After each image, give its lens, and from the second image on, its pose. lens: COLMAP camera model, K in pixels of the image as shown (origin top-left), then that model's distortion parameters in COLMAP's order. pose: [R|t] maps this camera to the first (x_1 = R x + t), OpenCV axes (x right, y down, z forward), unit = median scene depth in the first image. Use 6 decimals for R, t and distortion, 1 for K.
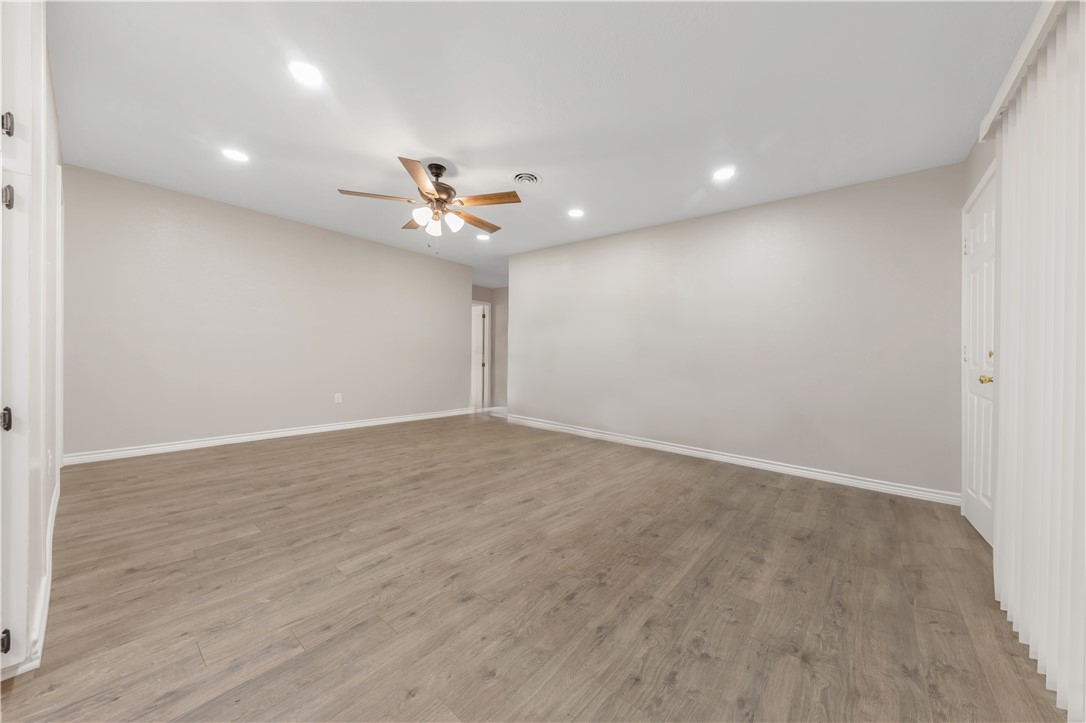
lens RADIAL K [[385.5, 0, 547.0], [0, 385.5, 359.8], [0, 0, 1]] dist [0.001519, -0.000528]
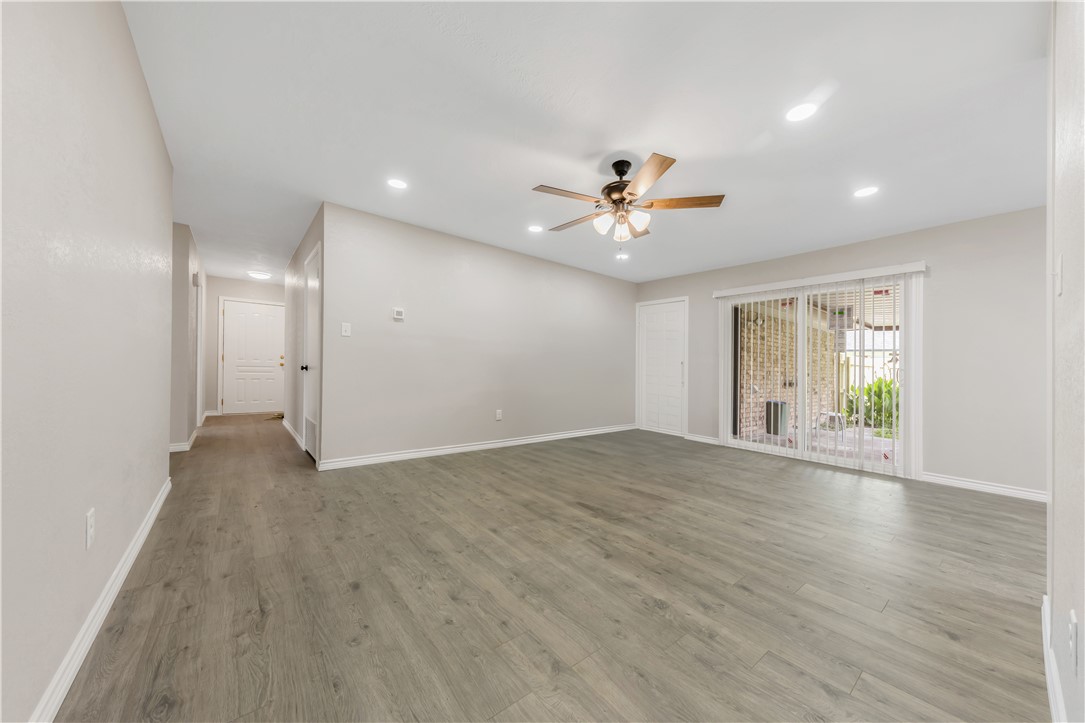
lens RADIAL K [[385.2, 0, 540.0], [0, 385.2, 366.6], [0, 0, 1]] dist [0.001519, -0.000528]
pose [[0.200539, -0.014626, 0.979576, -2.086967], [-0.019517, 0.999630, 0.018921, -0.070210], [-0.979491, -0.022913, 0.200180, 1.734327]]
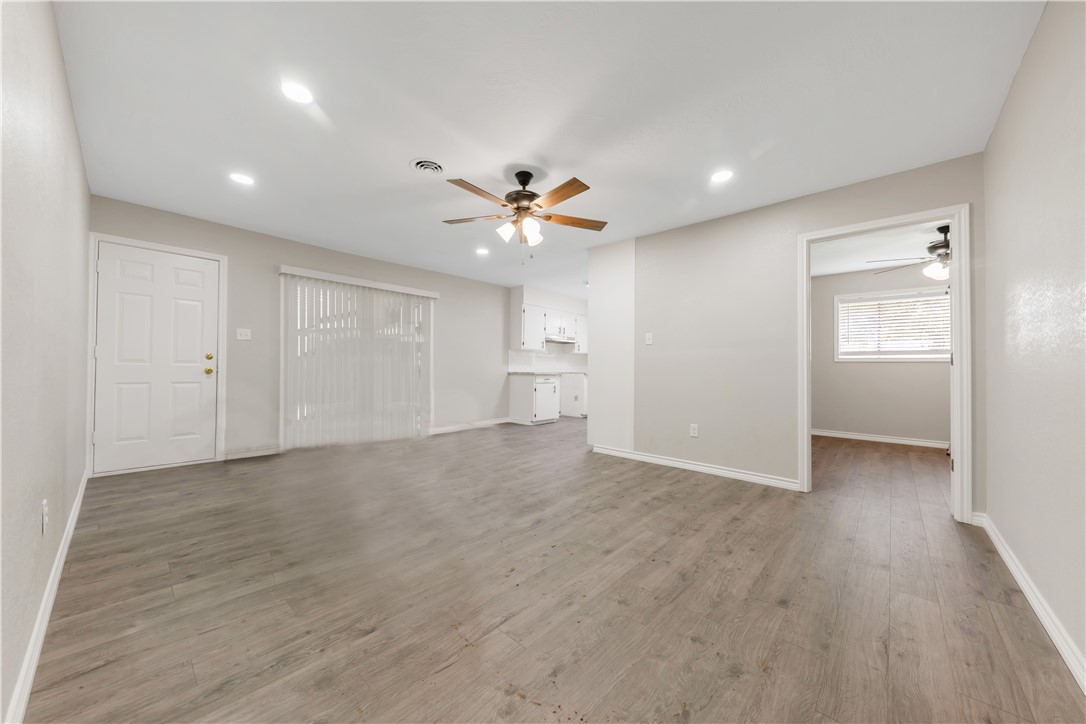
lens RADIAL K [[385.5, 0, 539.6], [0, 385.5, 359.4], [0, 0, 1]] dist [0.001519, -0.000528]
pose [[-0.998660, -0.034000, 0.039017, -0.627999], [-0.034400, 0.999362, -0.009632, -0.063910], [-0.038665, -0.010962, -0.999192, 3.383595]]
